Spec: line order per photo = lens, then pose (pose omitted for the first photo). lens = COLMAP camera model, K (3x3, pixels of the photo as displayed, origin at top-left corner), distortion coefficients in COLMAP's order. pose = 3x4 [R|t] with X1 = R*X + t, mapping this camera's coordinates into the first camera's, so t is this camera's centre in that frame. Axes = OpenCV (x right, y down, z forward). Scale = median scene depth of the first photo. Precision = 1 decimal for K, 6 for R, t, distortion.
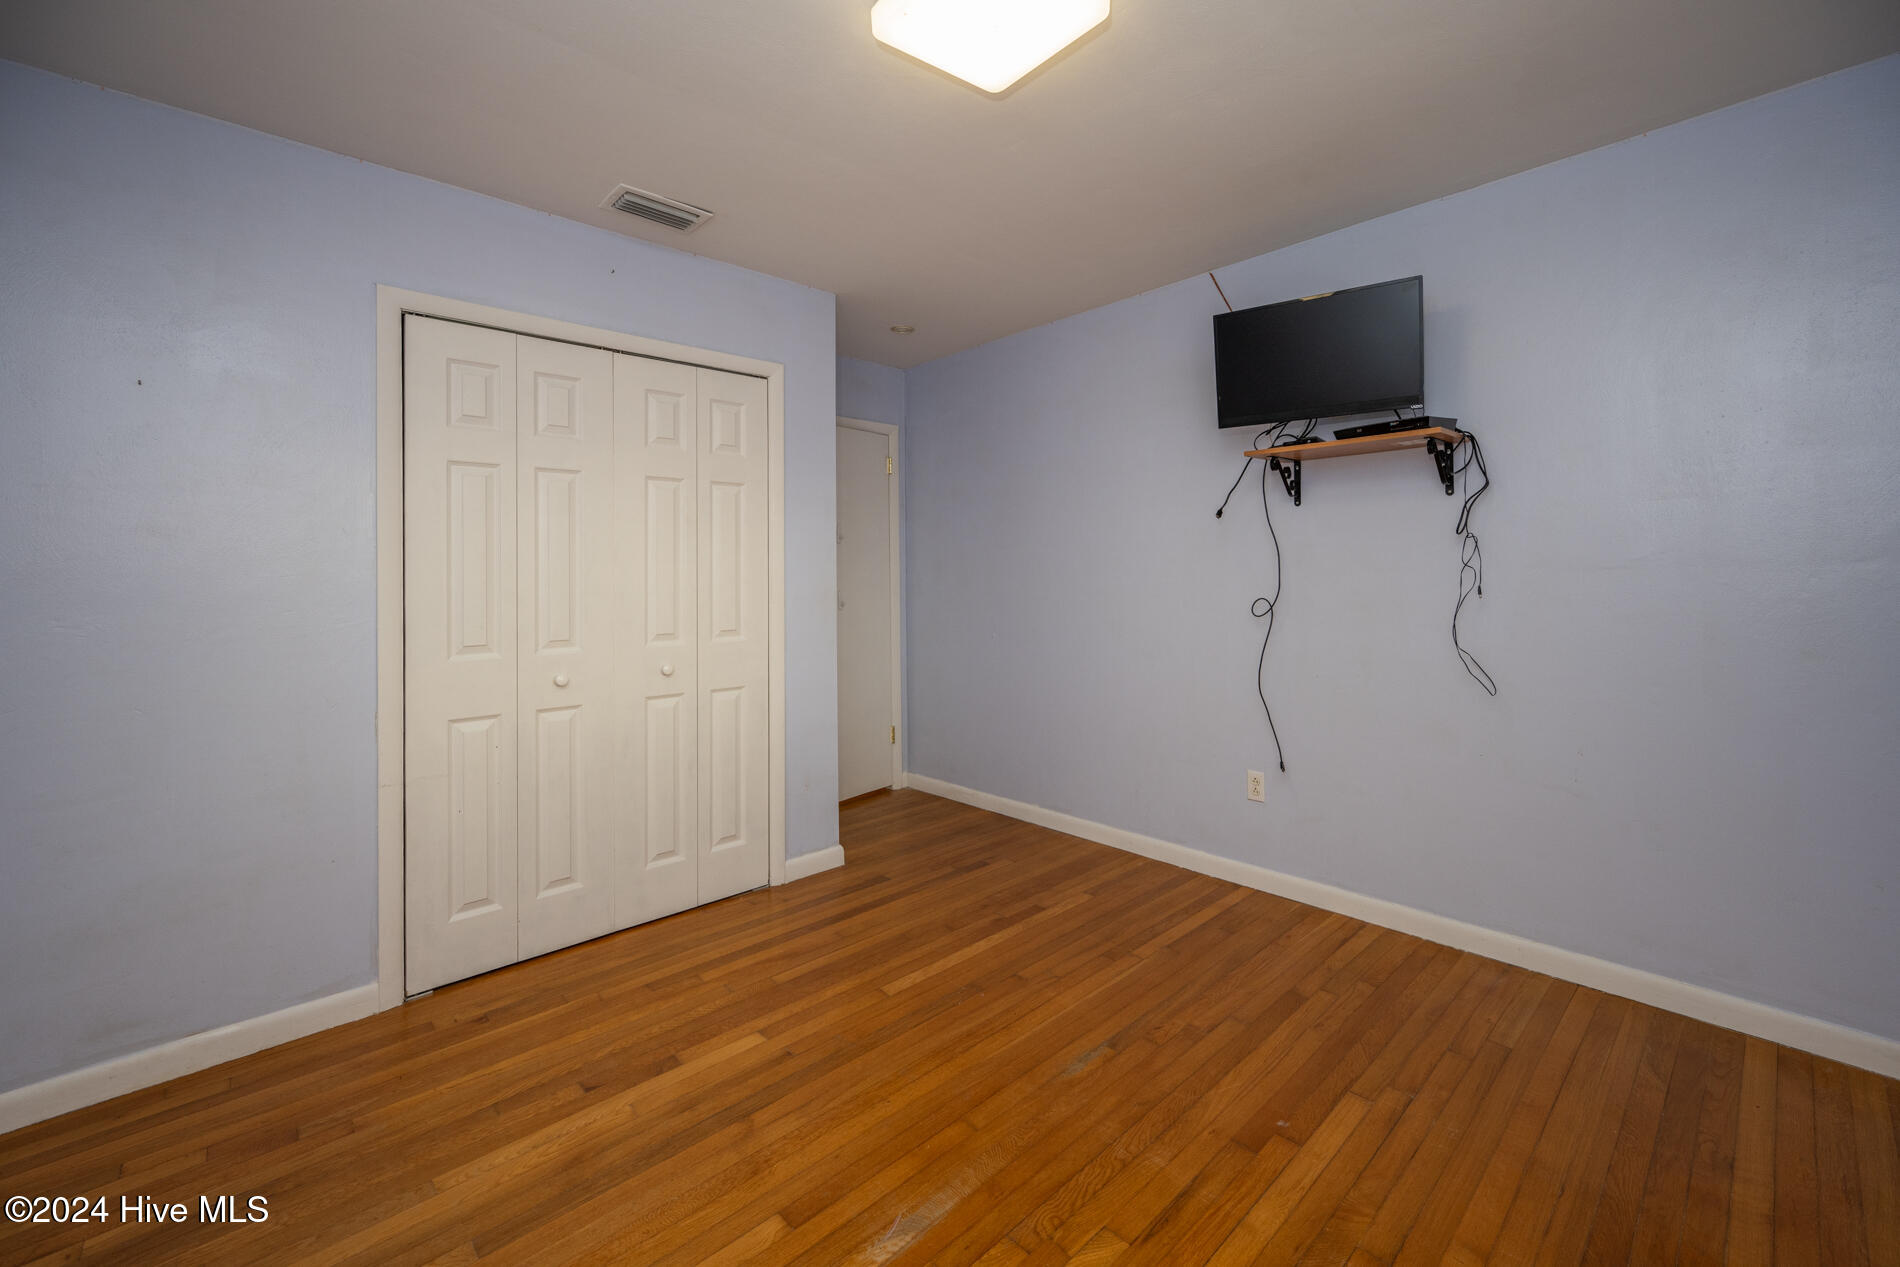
lens RADIAL K [[756.4, 0, 946.5], [0, 756.4, 570.5], [0, 0, 1]] dist [0.000542, 0.000050]
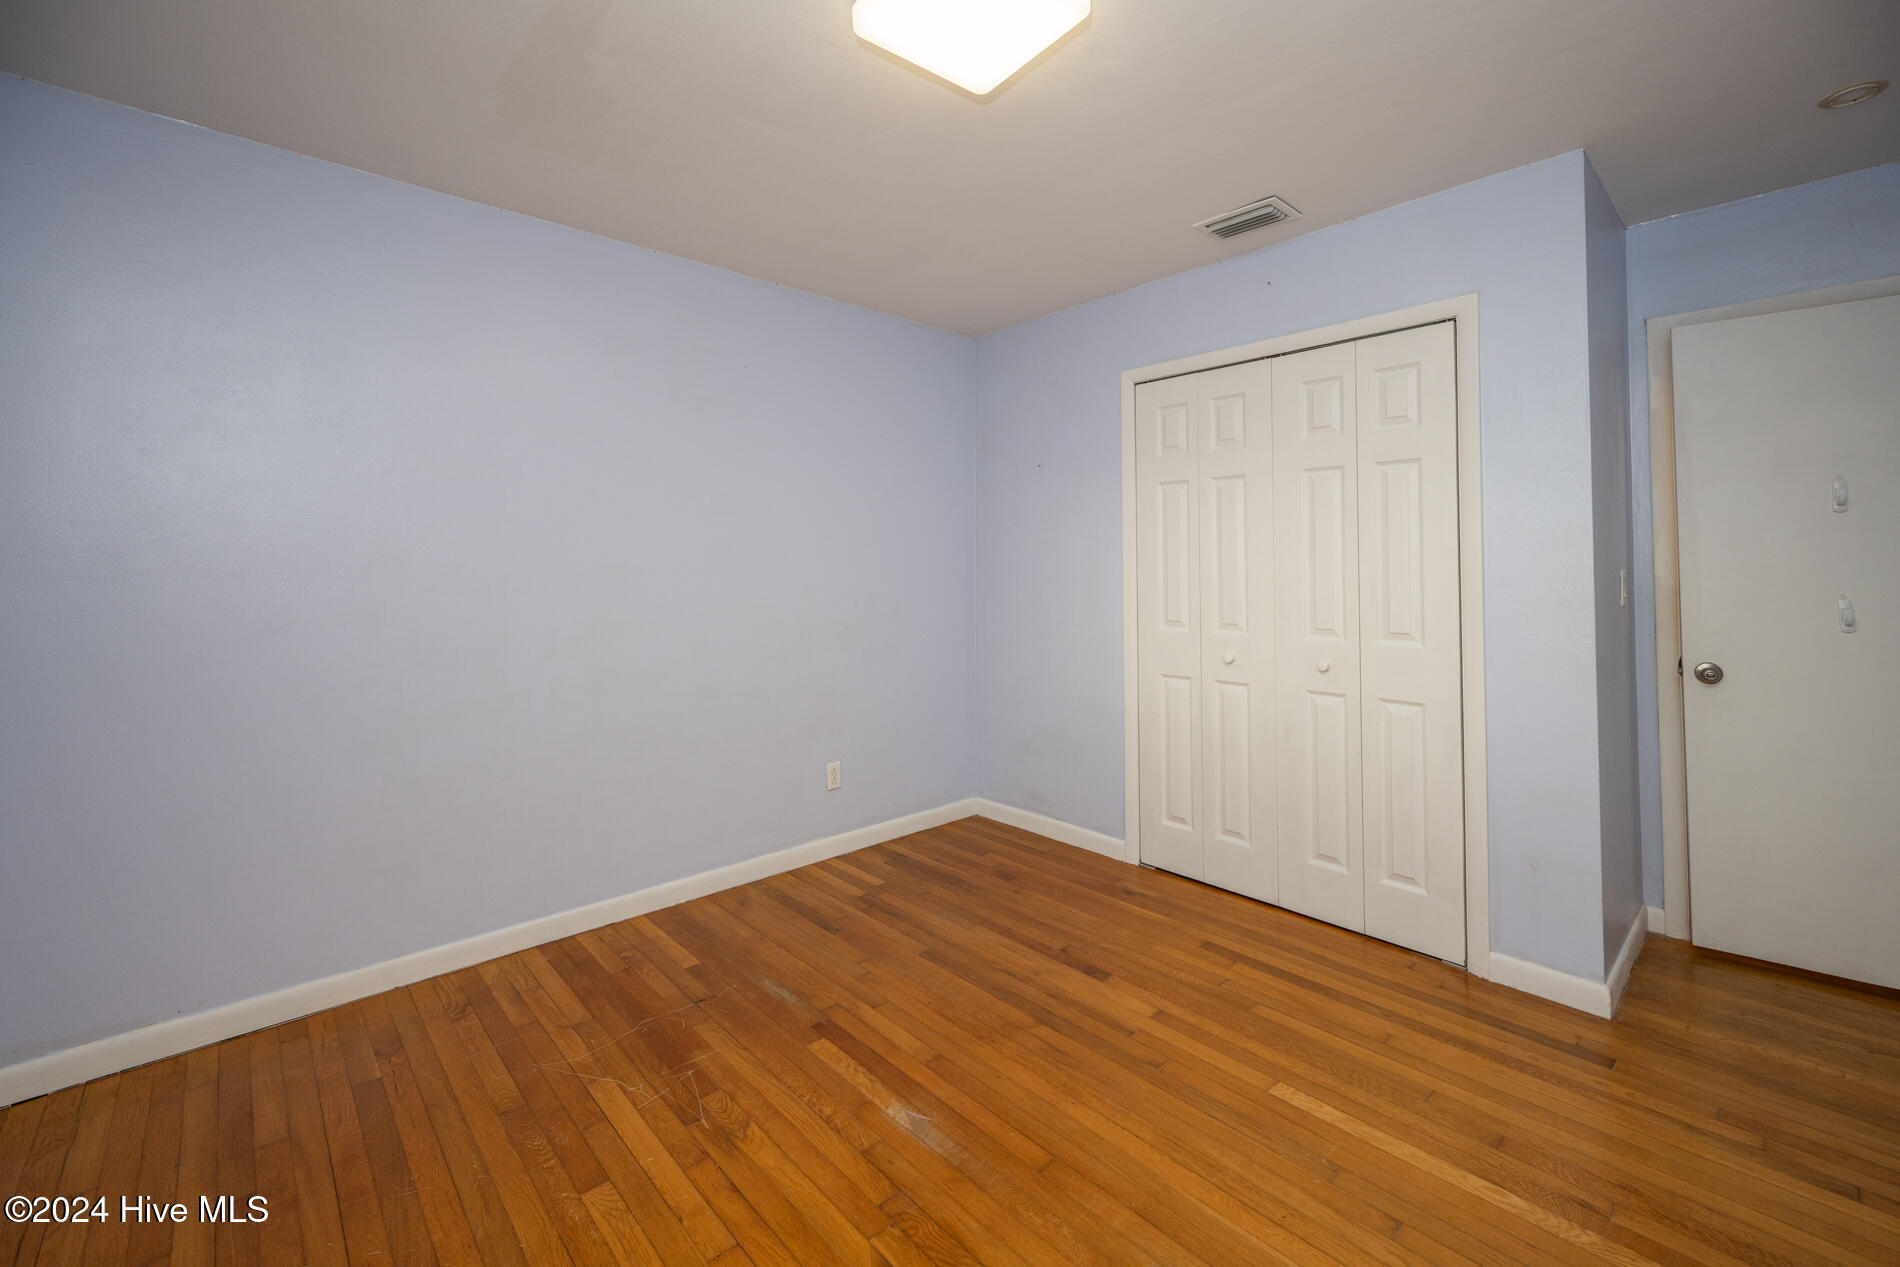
lens RADIAL K [[718.8, 0, 962.8], [0, 718.8, 555.5], [0, 0, 1]] dist [-0.011796, 0.000099]
pose [[0.053732, -0.012453, -0.998478, 0.584812], [0.004417, 0.999915, -0.012233, -0.000772], [0.998546, -0.003753, 0.053783, 0.553862]]
